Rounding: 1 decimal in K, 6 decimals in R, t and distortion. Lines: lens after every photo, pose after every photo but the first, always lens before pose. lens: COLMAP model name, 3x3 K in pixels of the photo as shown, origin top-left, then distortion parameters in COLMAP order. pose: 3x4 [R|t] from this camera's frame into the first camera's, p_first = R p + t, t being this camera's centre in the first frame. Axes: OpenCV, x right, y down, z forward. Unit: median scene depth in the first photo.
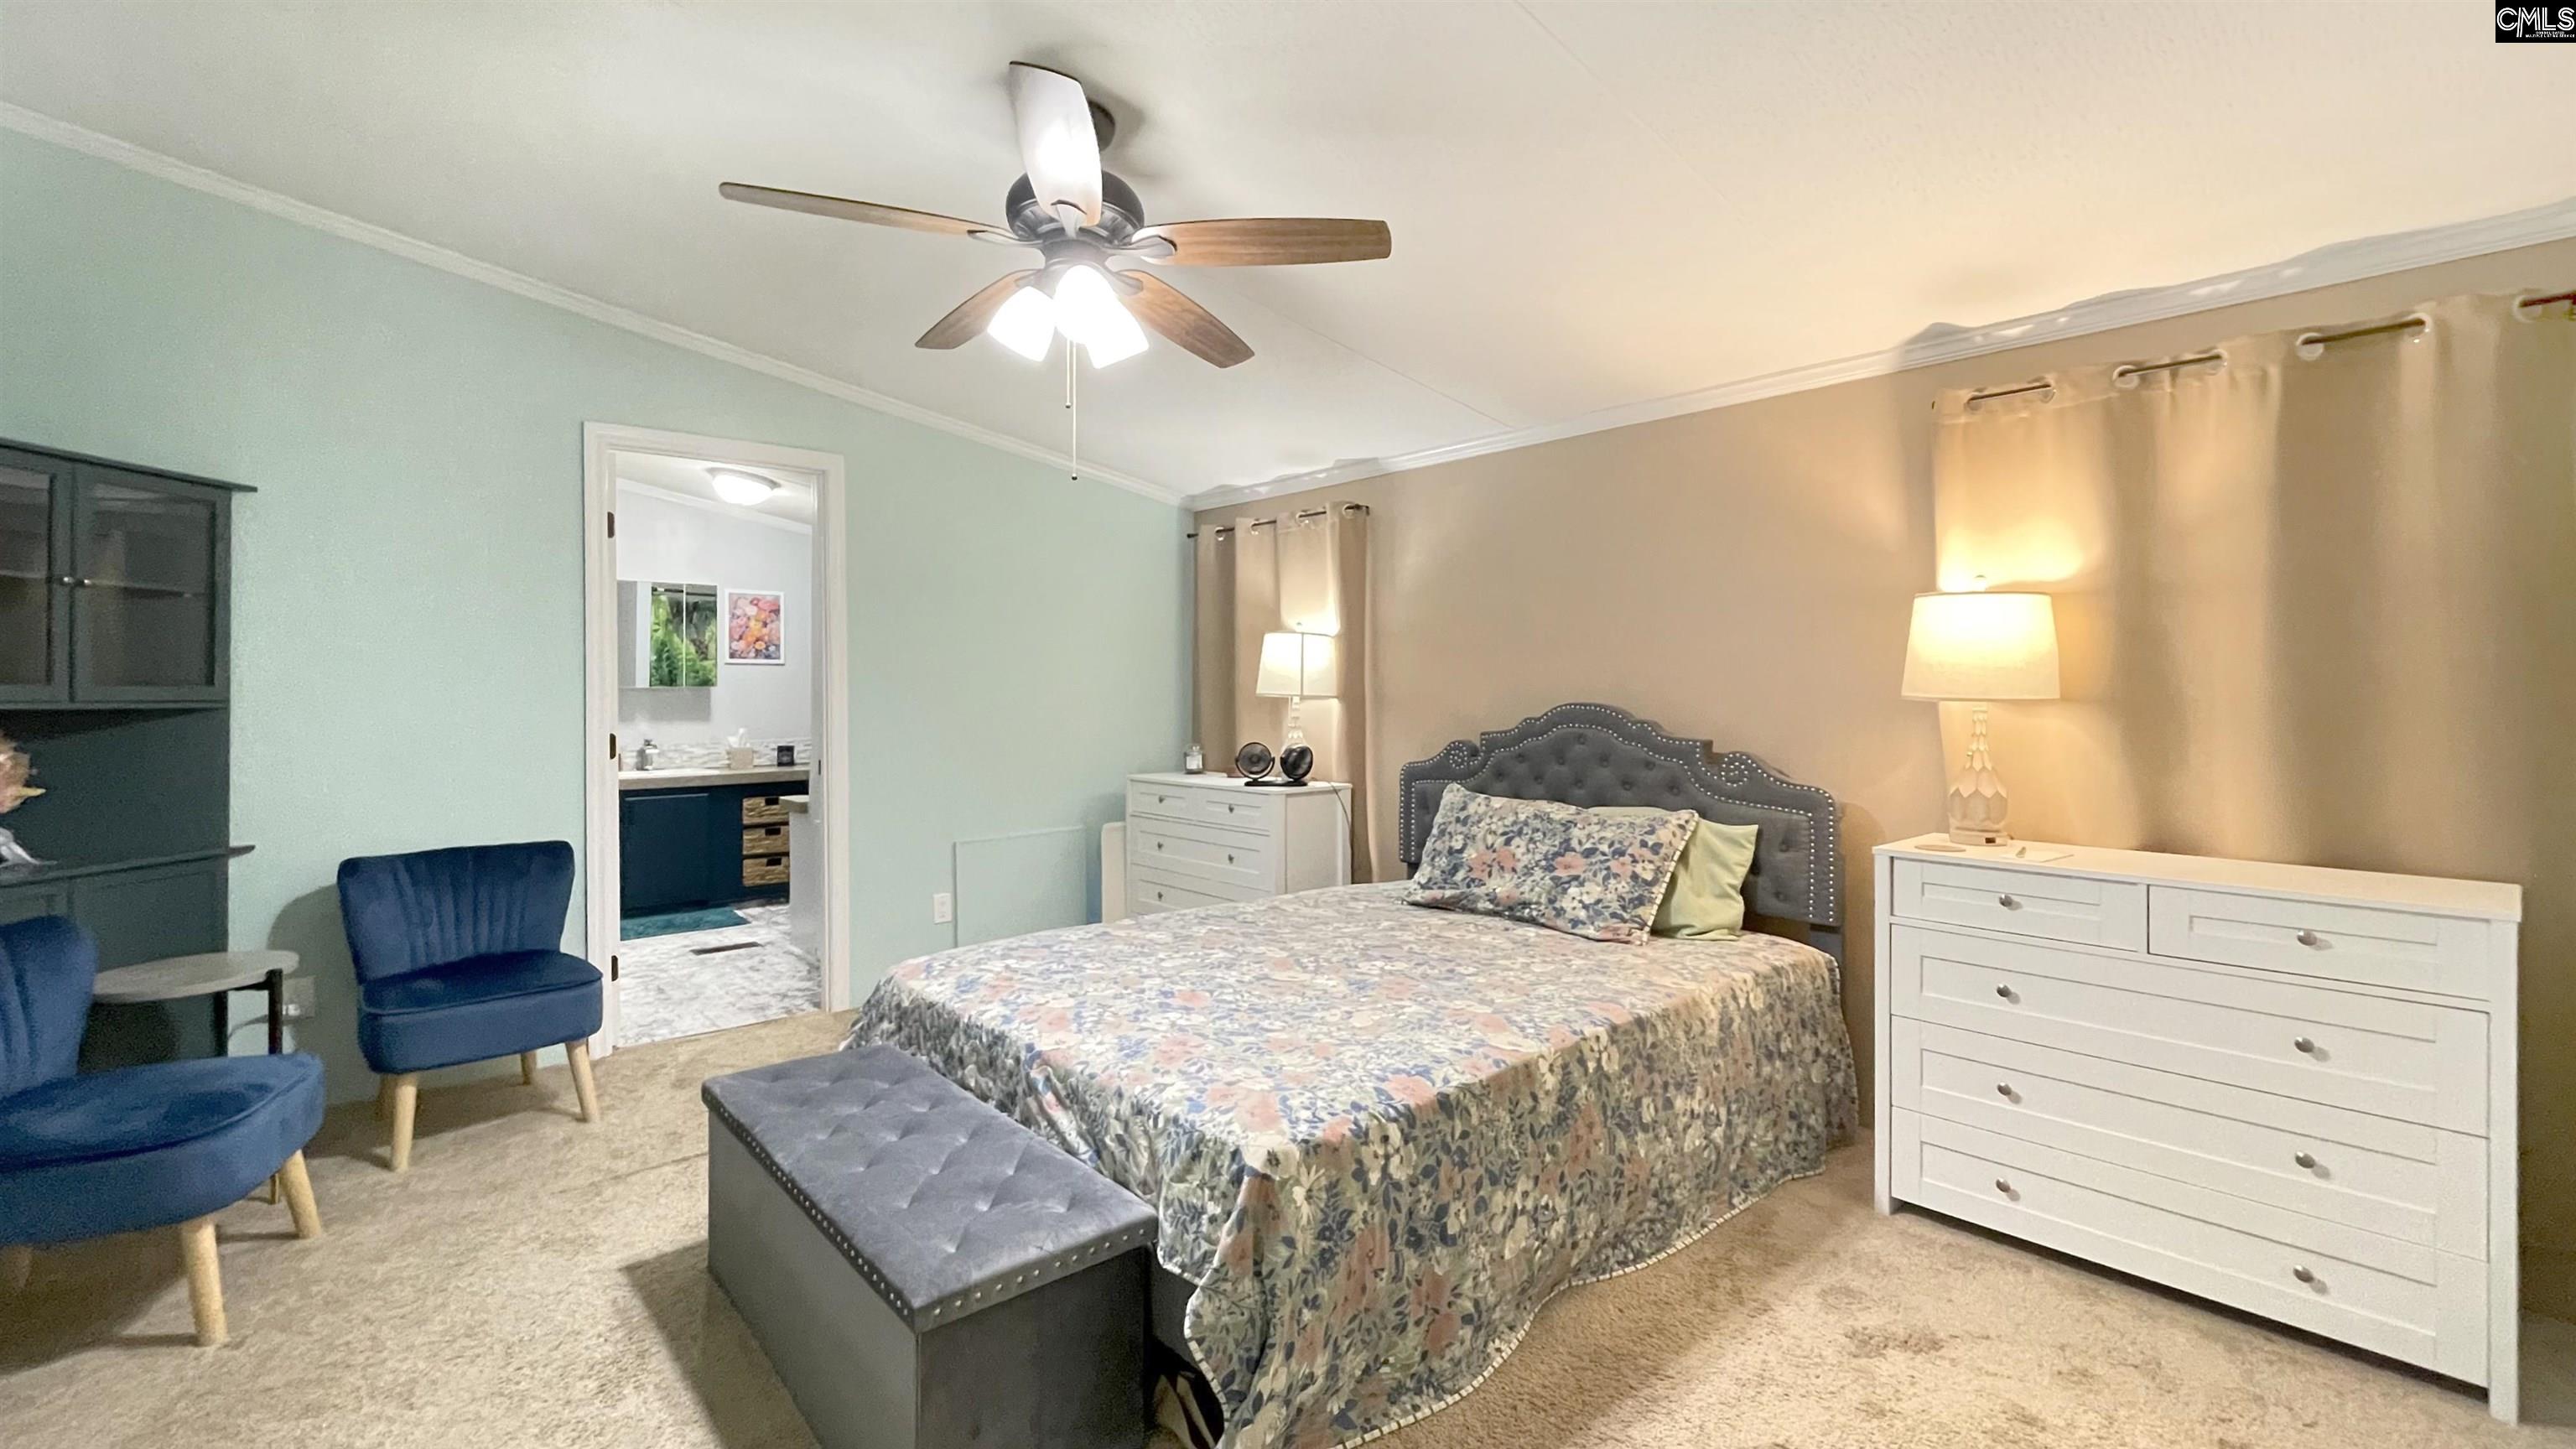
lens RADIAL K [[1108.5, 0, 1284.2], [0, 1108.5, 706.1], [0, 0, 1]] dist [-0.000890, -0.000050]
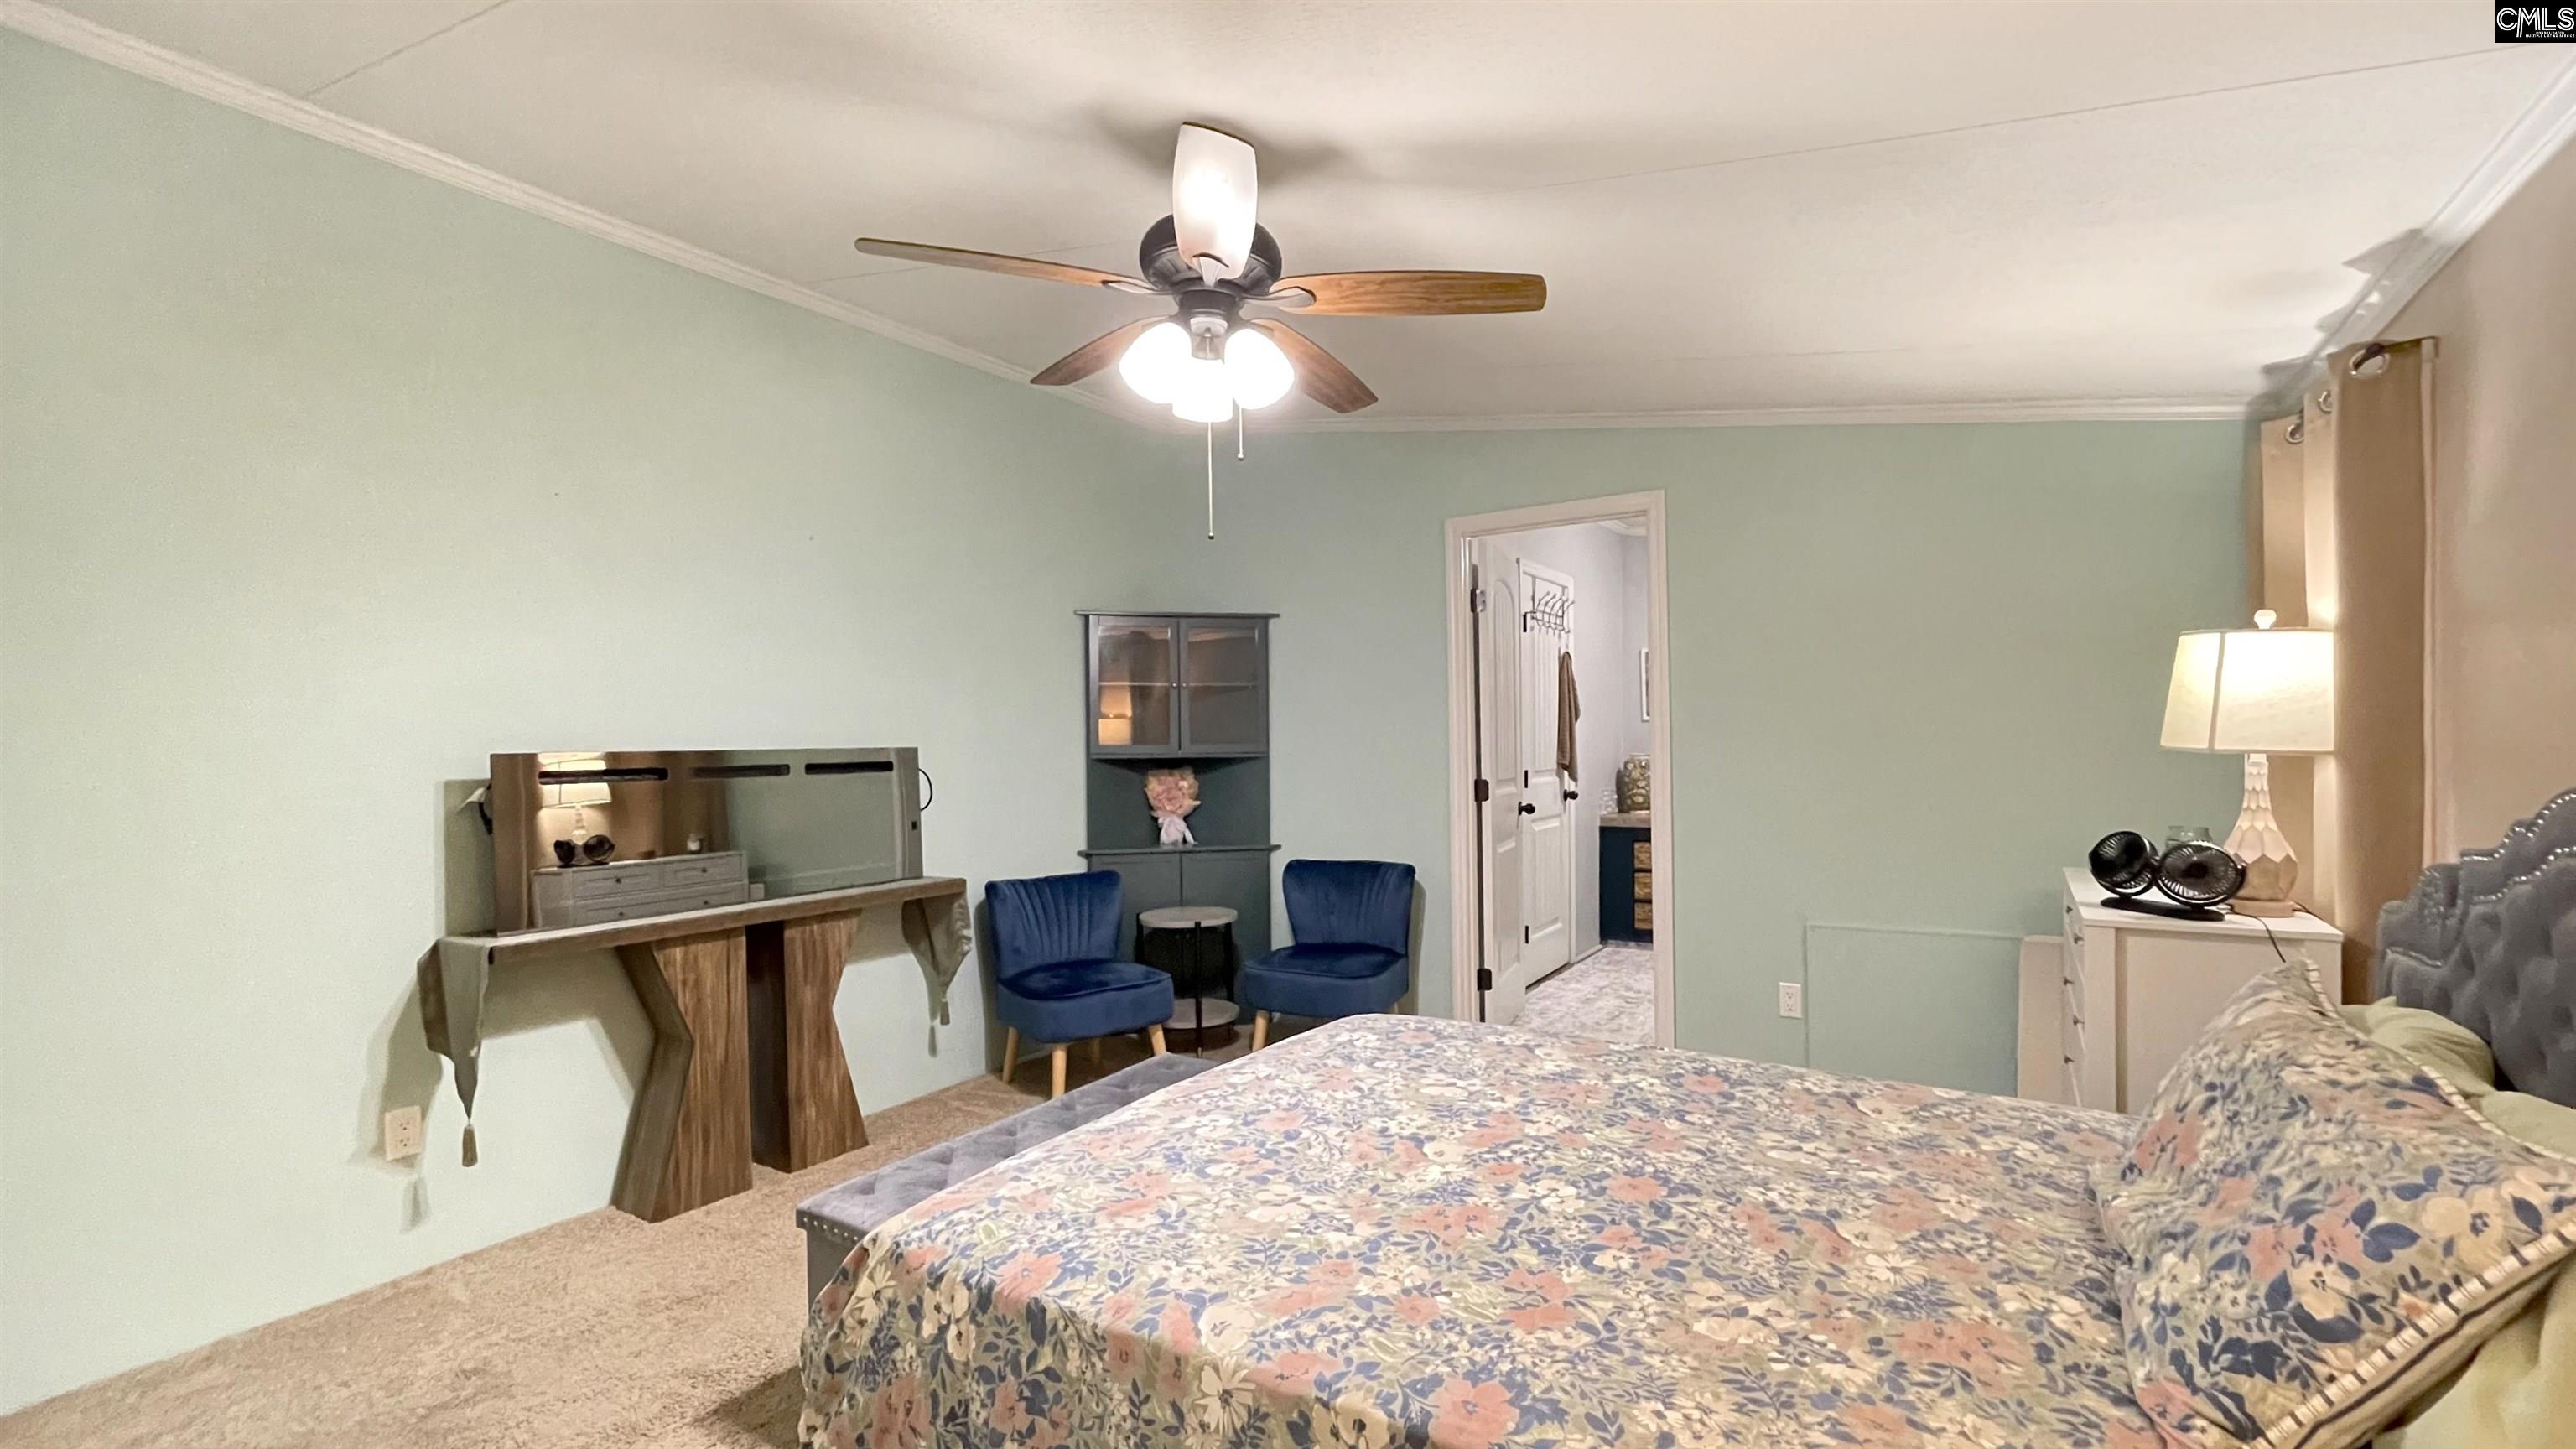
lens RADIAL K [[1108.2, 0, 1278.6], [0, 1108.2, 749.0], [0, 0, 1]] dist [-0.000632, 0.000153]
pose [[0.261816, 0.007508, -0.965088, 0.668011], [0.002083, 0.999963, 0.008344, -0.025684], [0.965115, -0.004195, 0.261791, 0.701262]]
